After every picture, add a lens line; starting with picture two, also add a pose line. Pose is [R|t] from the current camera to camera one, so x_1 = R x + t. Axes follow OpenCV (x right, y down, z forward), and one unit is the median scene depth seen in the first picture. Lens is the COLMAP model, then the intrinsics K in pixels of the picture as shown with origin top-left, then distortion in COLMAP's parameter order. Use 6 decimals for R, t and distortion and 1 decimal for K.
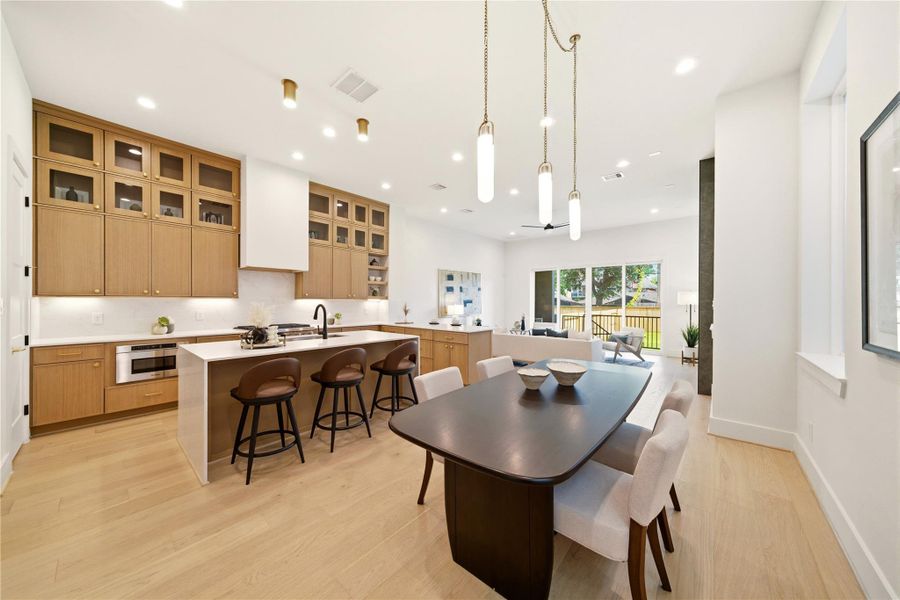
lens RADIAL K [[317.4, 0, 450.0], [0, 317.4, 300.5], [0, 0, 1]] dist [-0.001757, 0.000361]
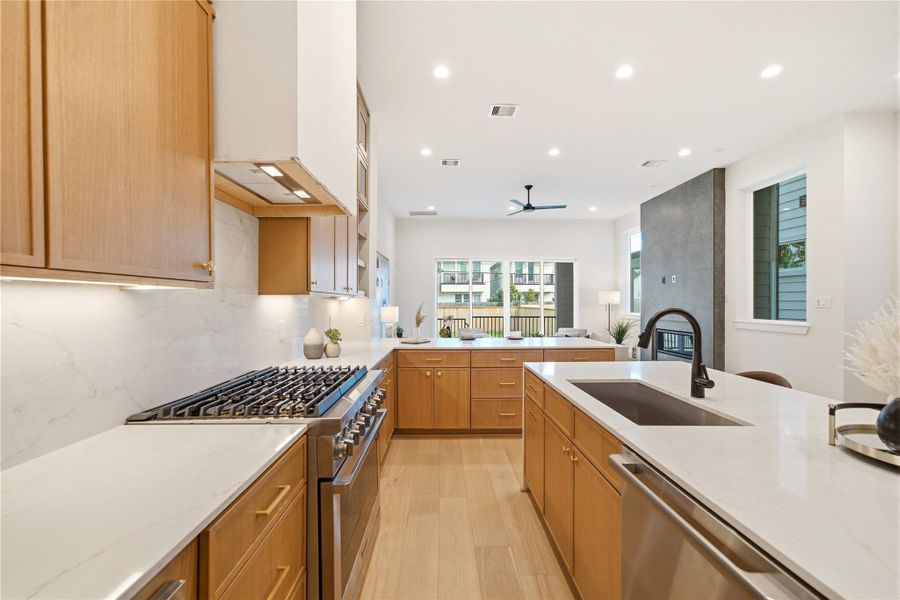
lens RADIAL K [[377.5, 0, 453.4], [0, 377.5, 302.1], [0, 0, 1]] dist [0.000636, 0.000178]
pose [[0.750914, -0.004338, 0.660386, -0.557886], [0.000157, 0.999980, 0.006391, -0.000132], [-0.660400, -0.004695, 0.750900, 0.506319]]
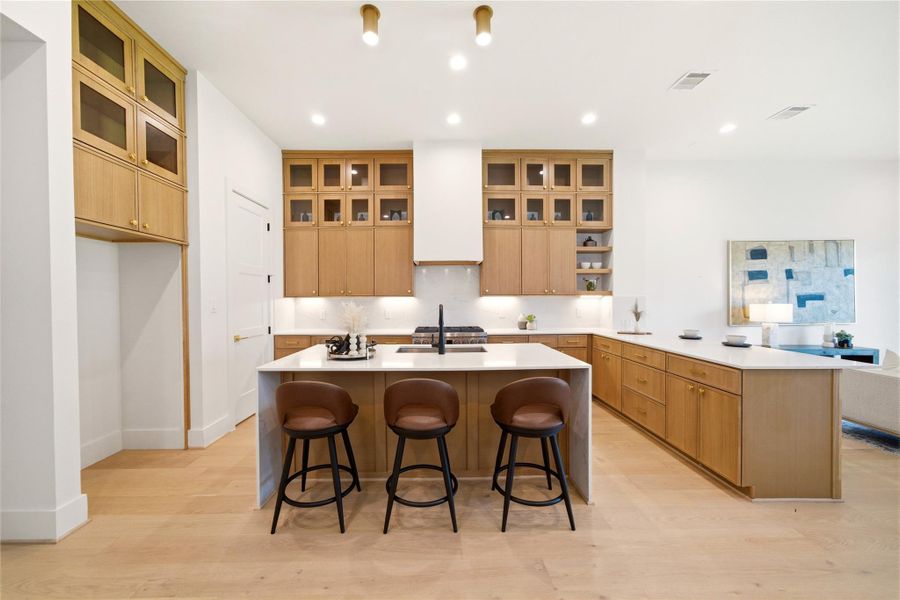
lens RADIAL K [[336.2, 0, 433.9], [0, 336.2, 302.2], [0, 0, 1]] dist [-0.012478, 0.001846]
pose [[0.656459, 0.002662, -0.754357, 0.097508], [0.009678, 0.999882, 0.011950, -0.001141], [0.754300, -0.015146, 0.656355, 0.296608]]
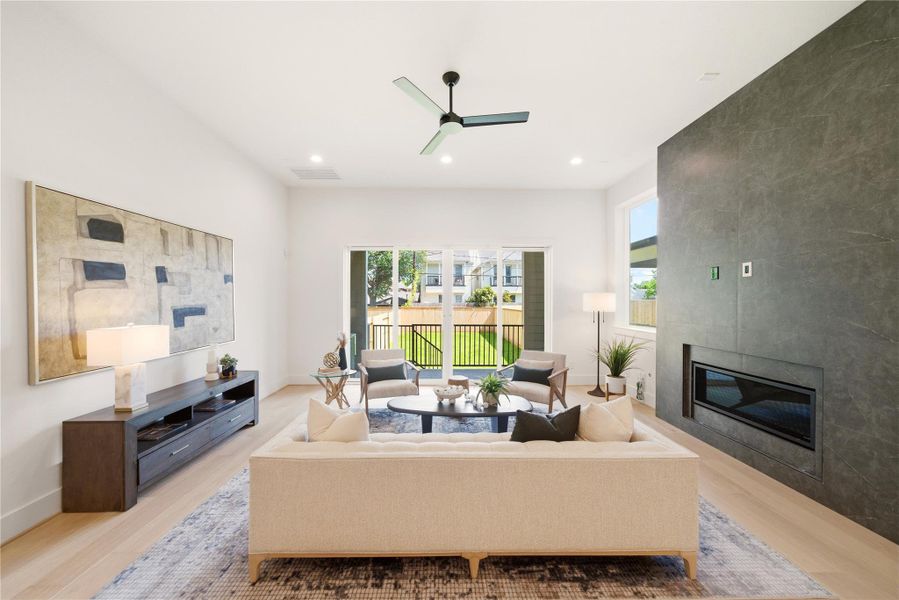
lens RADIAL K [[317.0, 0, 447.6], [0, 317.0, 302.5], [0, 0, 1]] dist [-0.001757, 0.000361]
pose [[0.750541, -0.004065, 0.660811, 0.061988], [-0.002982, 0.999950, 0.009538, -0.016498], [-0.660817, -0.009129, 0.750491, 0.868748]]
